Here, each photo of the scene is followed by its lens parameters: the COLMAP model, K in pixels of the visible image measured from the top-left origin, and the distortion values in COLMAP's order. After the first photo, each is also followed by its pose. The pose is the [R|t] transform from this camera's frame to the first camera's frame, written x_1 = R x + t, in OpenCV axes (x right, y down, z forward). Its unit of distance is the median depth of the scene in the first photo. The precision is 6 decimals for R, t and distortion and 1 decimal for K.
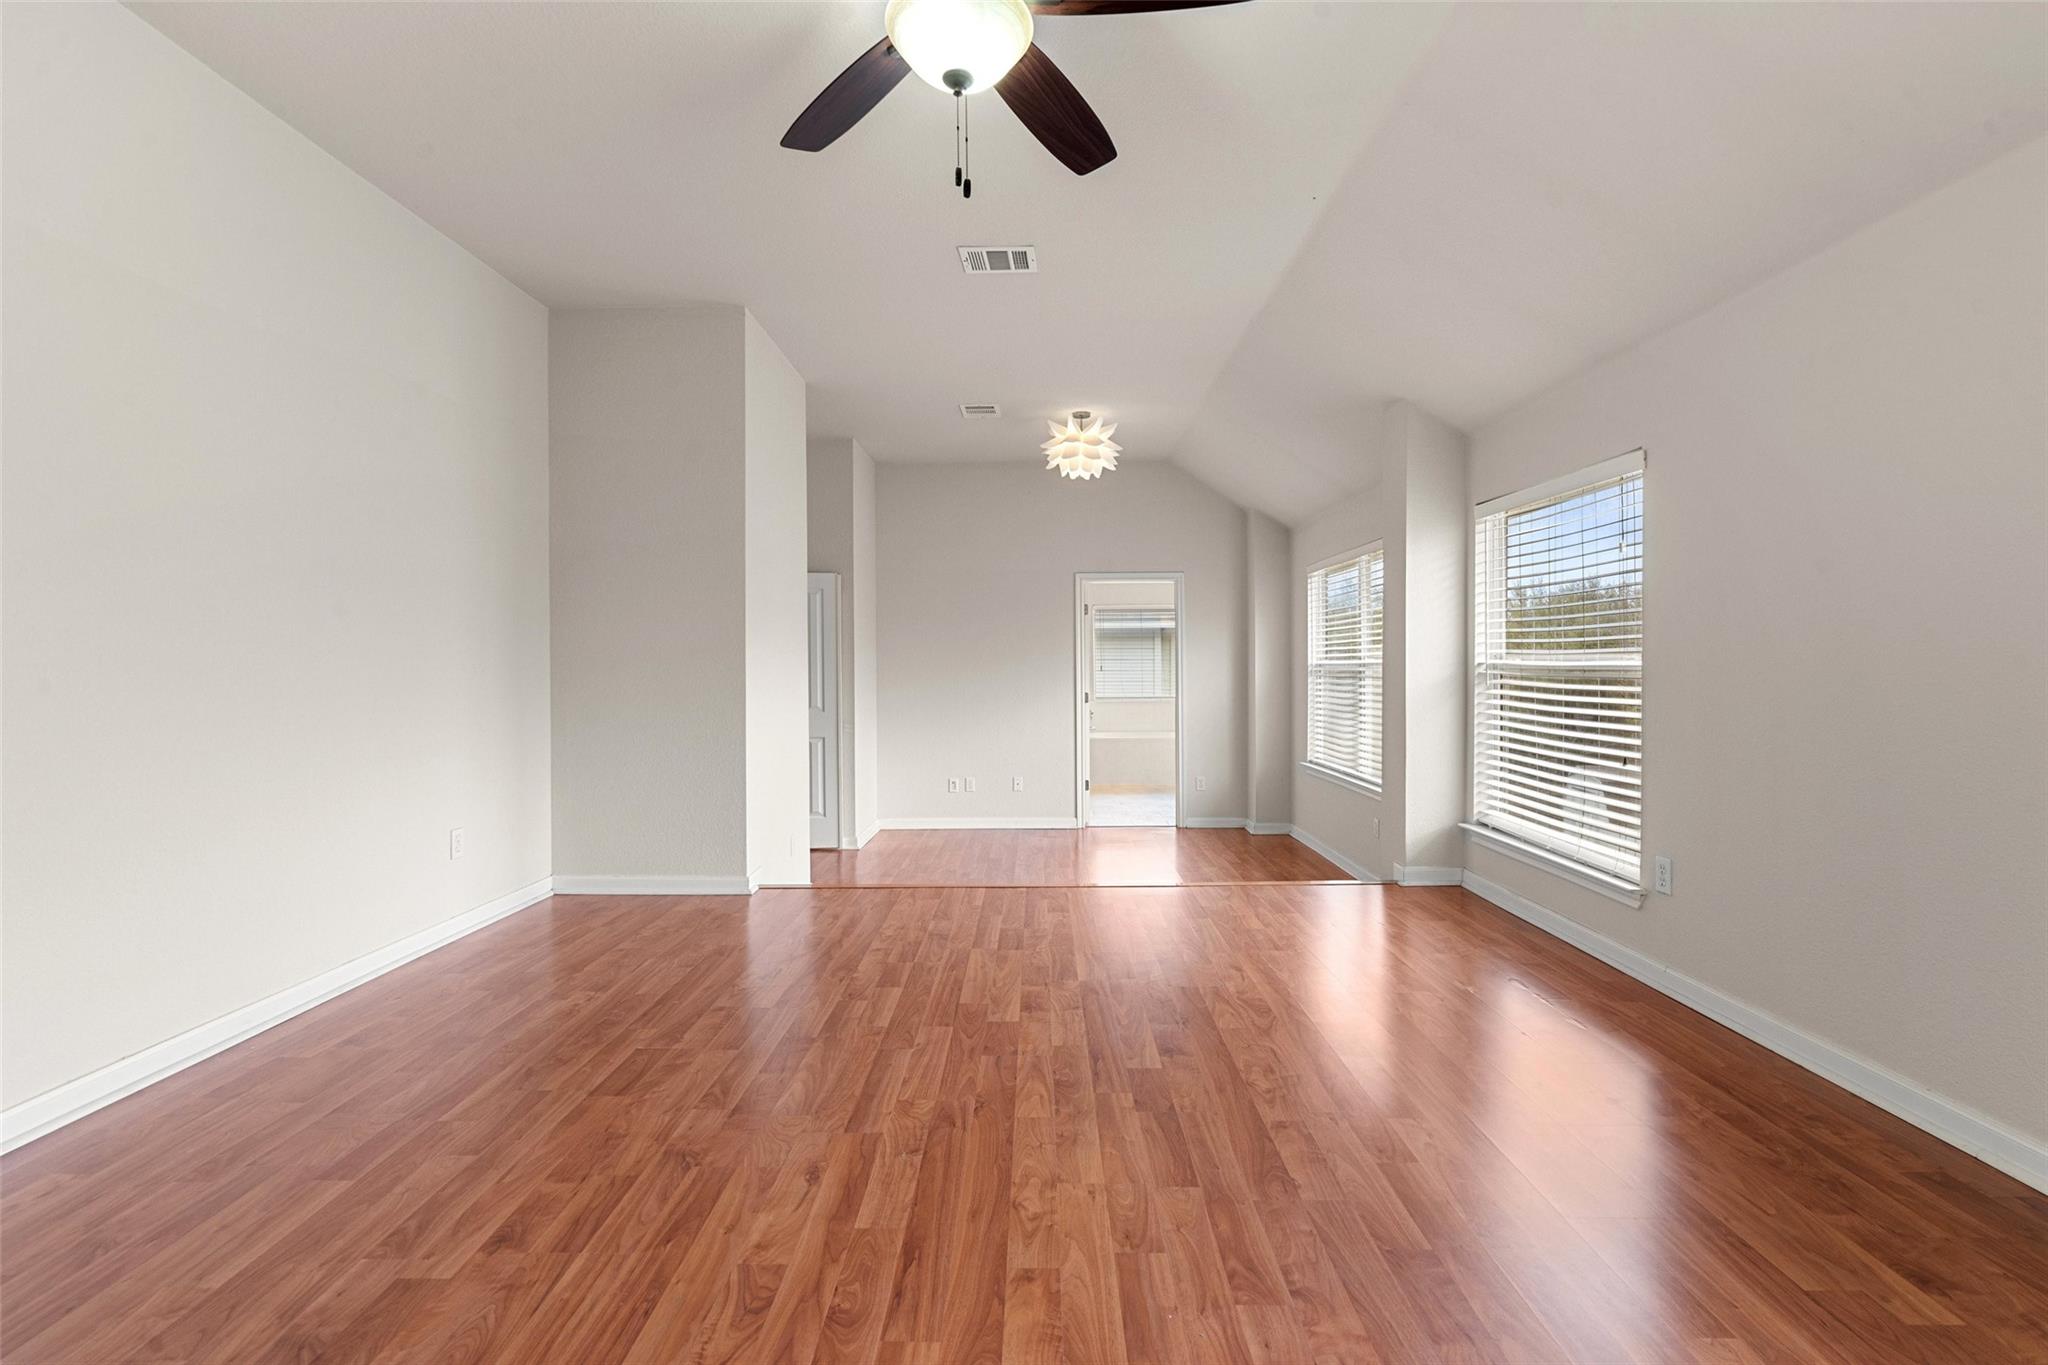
lens RADIAL K [[933.3, 0, 1019.5], [0, 933.3, 666.0], [0, 0, 1]] dist [-0.001195, -0.000055]
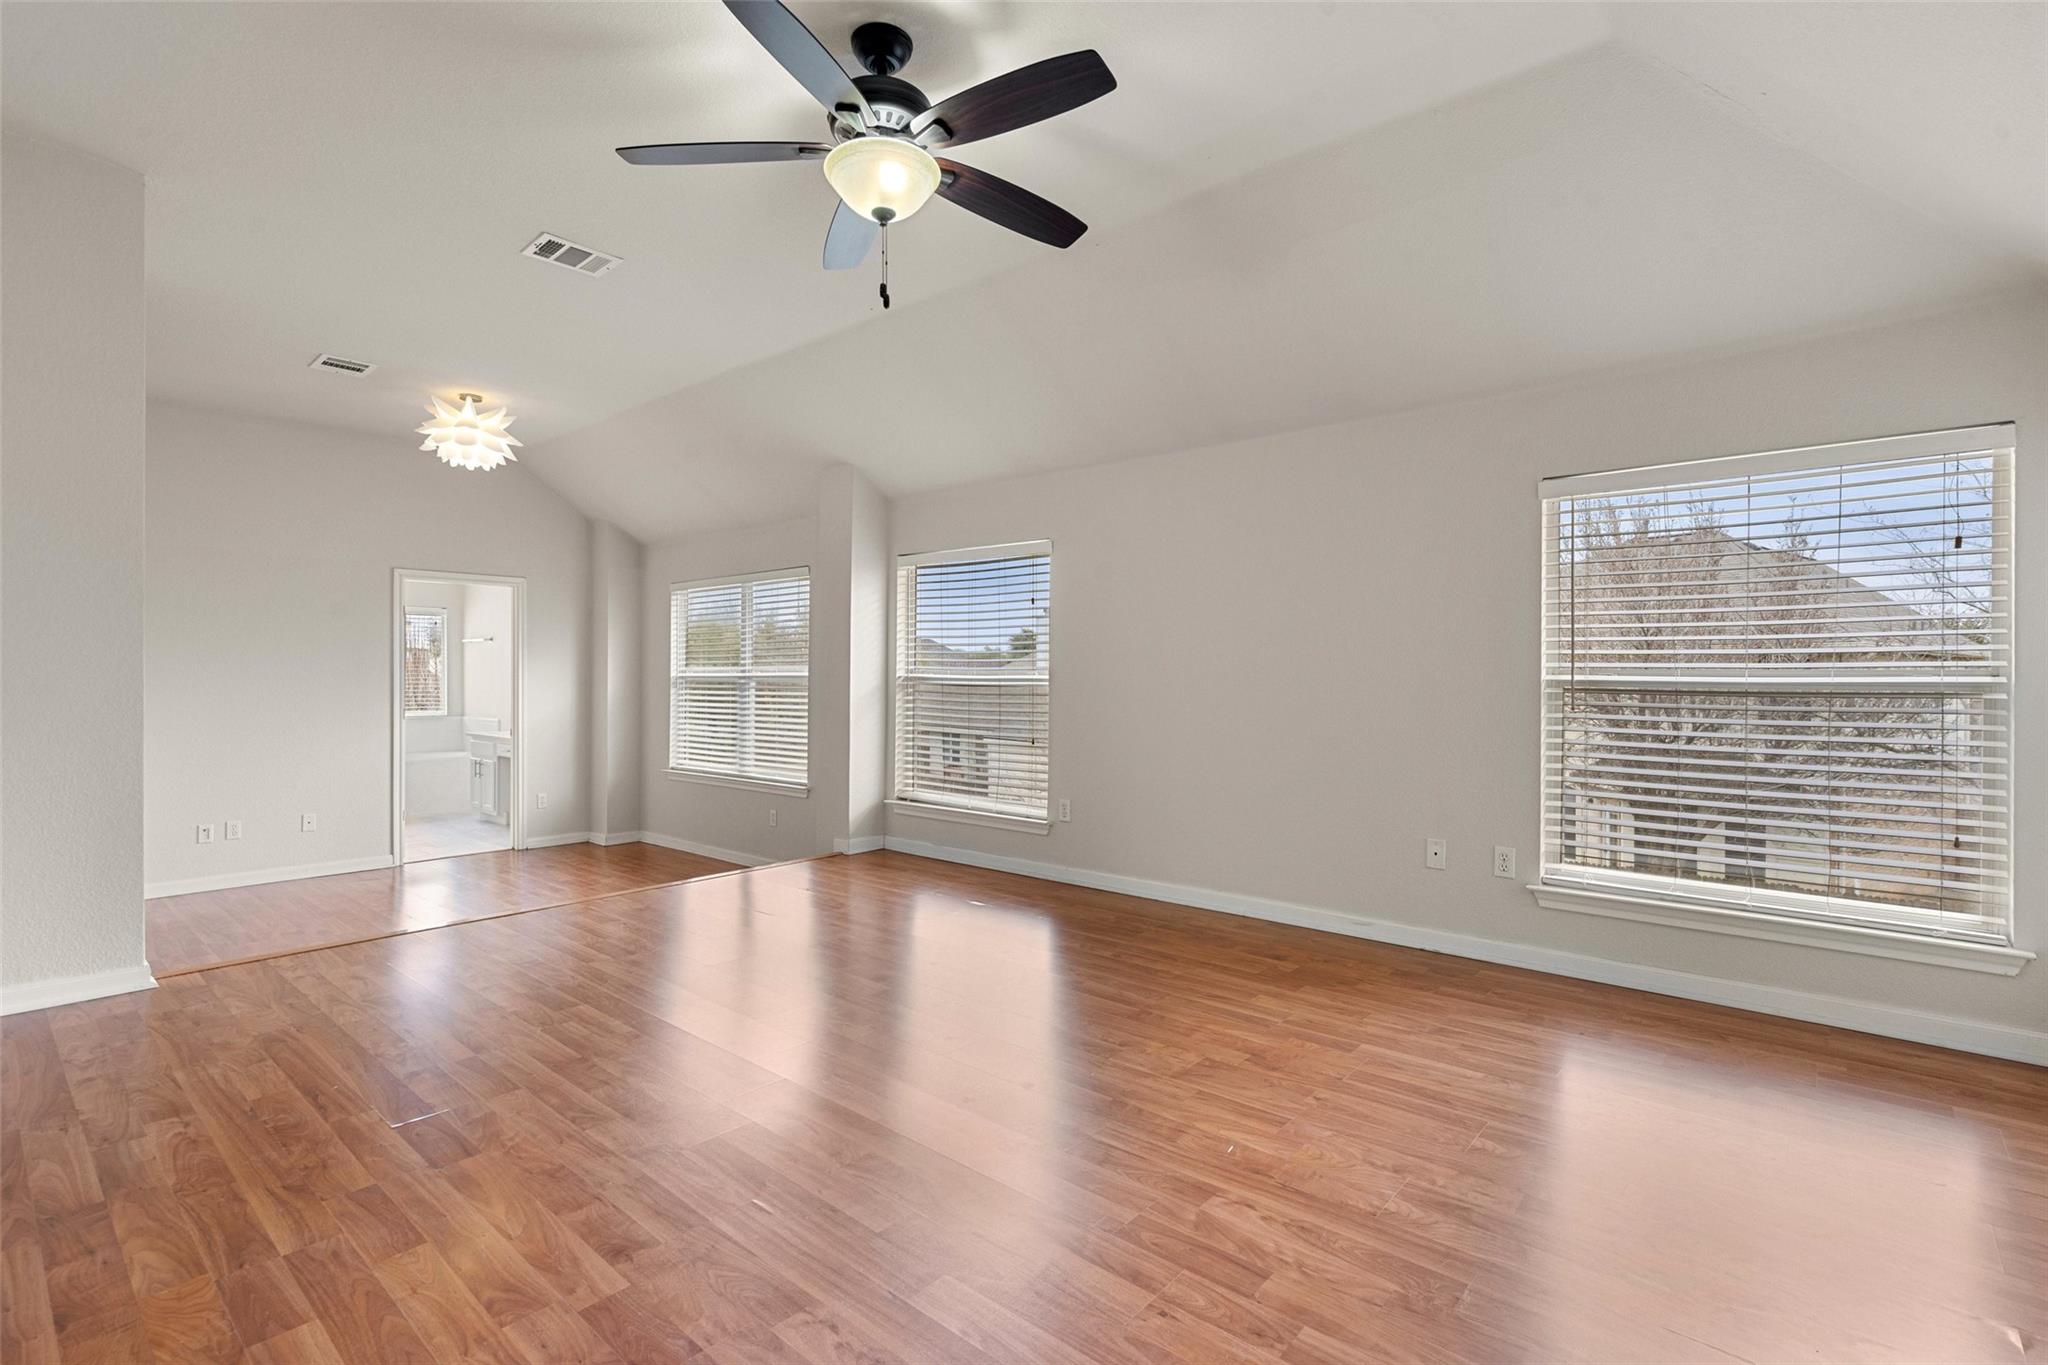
lens RADIAL K [[946.8, 0, 1021.0], [0, 946.8, 675.8], [0, 0, 1]] dist [0.000180, 0.000438]
pose [[0.641097, 0.007780, 0.767420, -0.425907], [-0.004374, 0.999969, -0.006483, 0.004194], [-0.767447, 0.000799, 0.641112, 0.011885]]
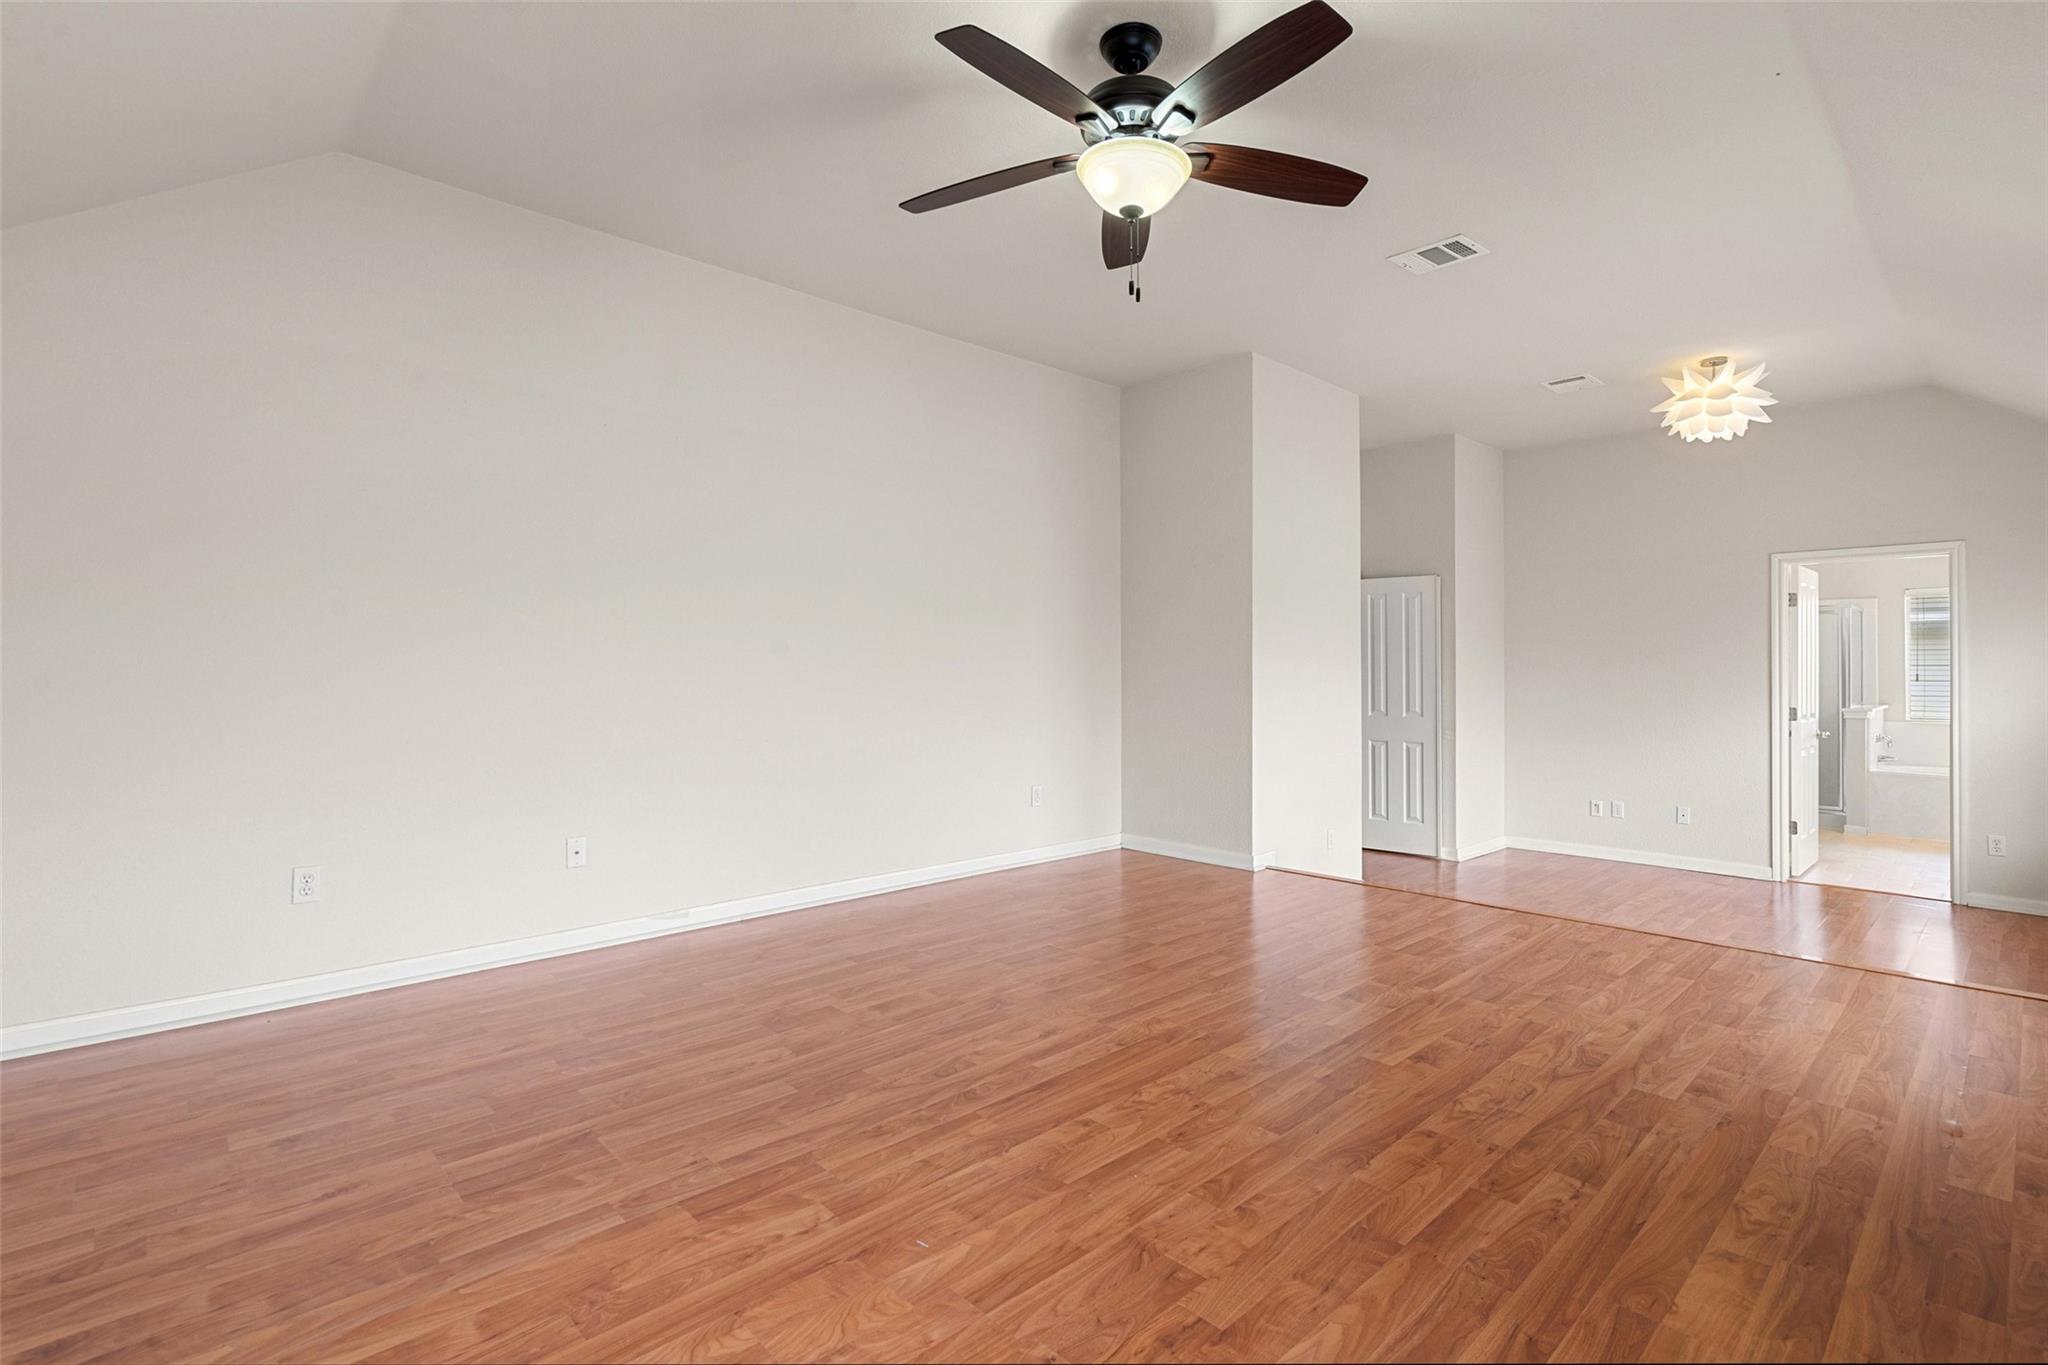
lens RADIAL K [[945.0, 0, 1016.7], [0, 945.0, 686.2], [0, 0, 1]] dist [0.002742, 0.000738]
pose [[0.700280, 0.018861, -0.713620, 0.342237], [-0.005674, 0.999766, 0.020856, -0.002933], [0.713846, -0.010556, 0.700223, -0.010311]]
